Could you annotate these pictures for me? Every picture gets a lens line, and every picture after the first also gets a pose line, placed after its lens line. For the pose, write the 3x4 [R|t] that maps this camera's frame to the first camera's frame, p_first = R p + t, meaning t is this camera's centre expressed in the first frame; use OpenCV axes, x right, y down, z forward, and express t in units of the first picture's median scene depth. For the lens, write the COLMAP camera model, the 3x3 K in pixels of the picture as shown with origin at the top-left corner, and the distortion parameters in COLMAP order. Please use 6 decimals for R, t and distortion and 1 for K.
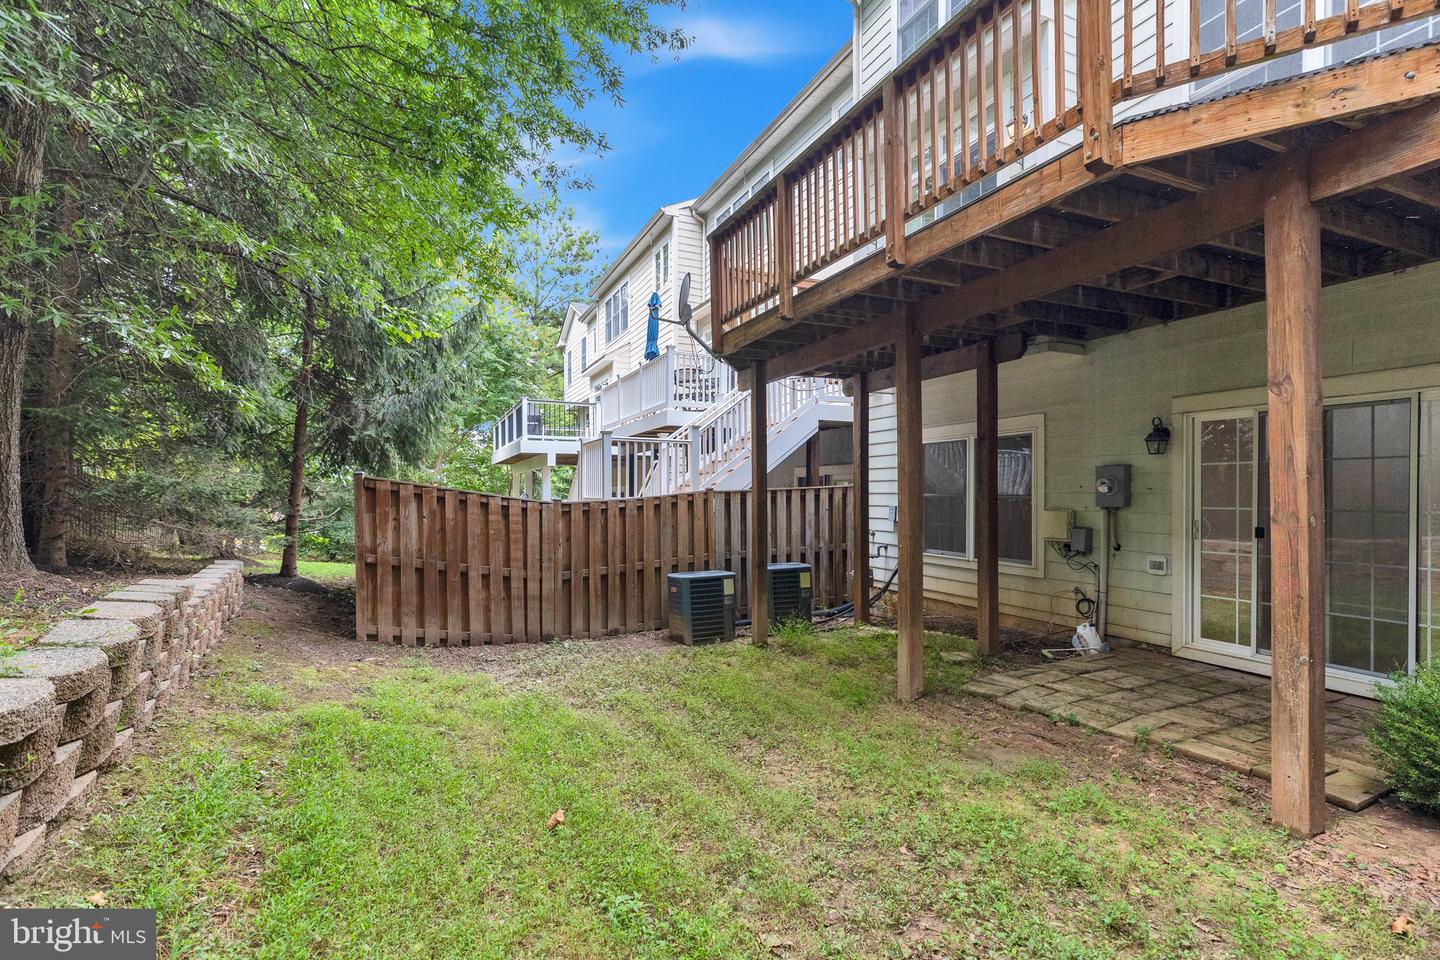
lens RADIAL K [[645.6, 0, 719.3], [0, 645.6, 491.9], [0, 0, 1]] dist [0.008001, -0.000265]
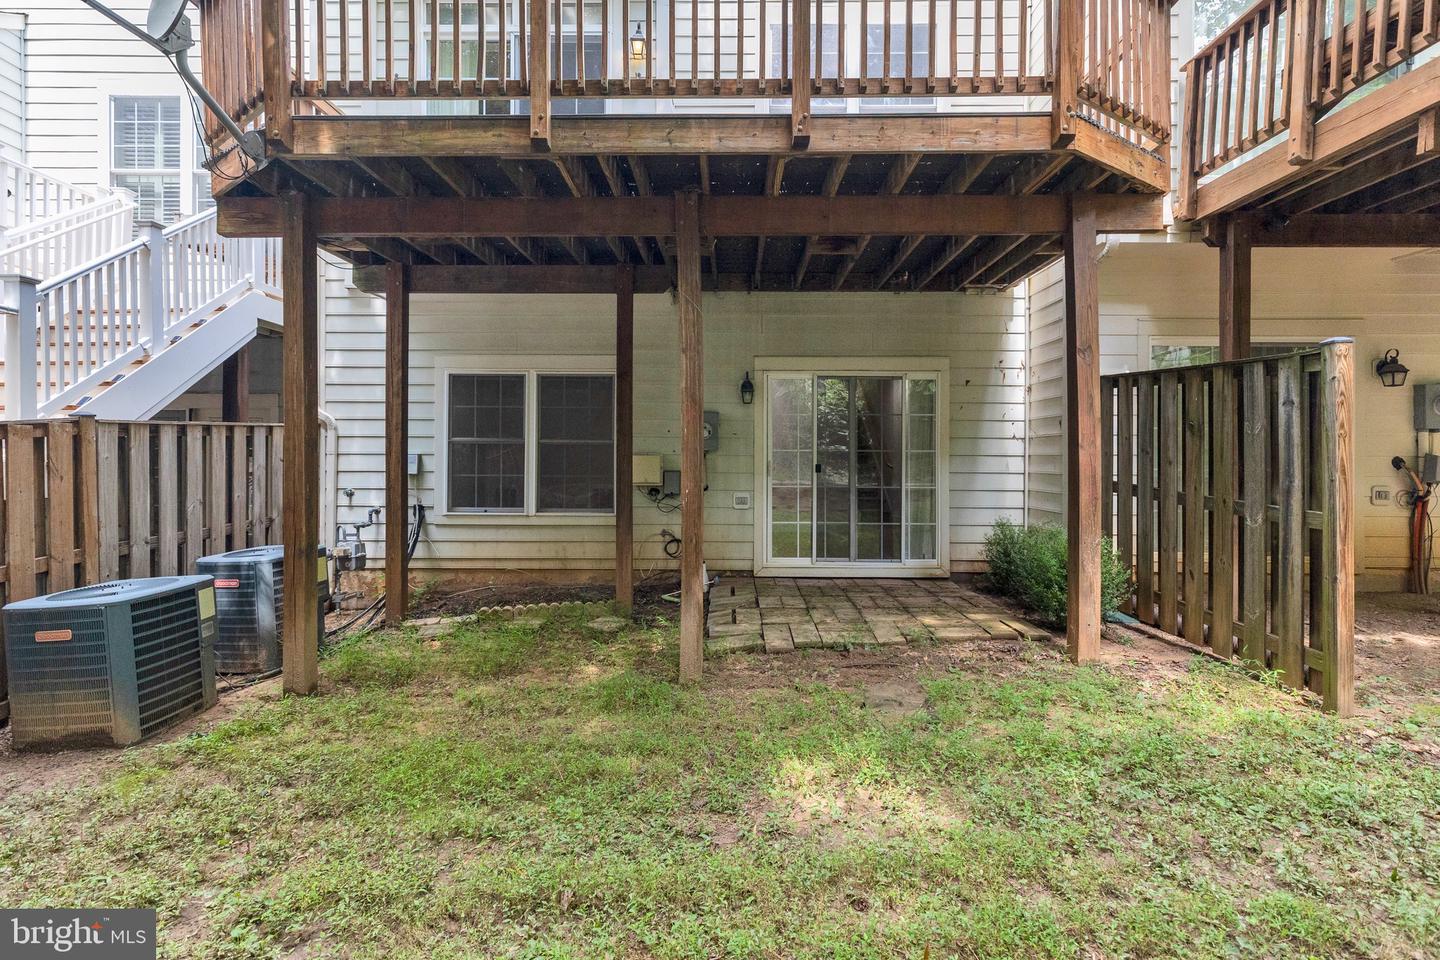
lens RADIAL K [[645.6, 0, 722.2], [0, 645.6, 456.0], [0, 0, 1]] dist [0.008001, -0.000265]
pose [[0.436730, 0.002481, 0.899589, -0.353478], [-0.007031, 0.999975, 0.000656, 0.031927], [-0.899565, -0.006612, 0.436736, 0.509679]]
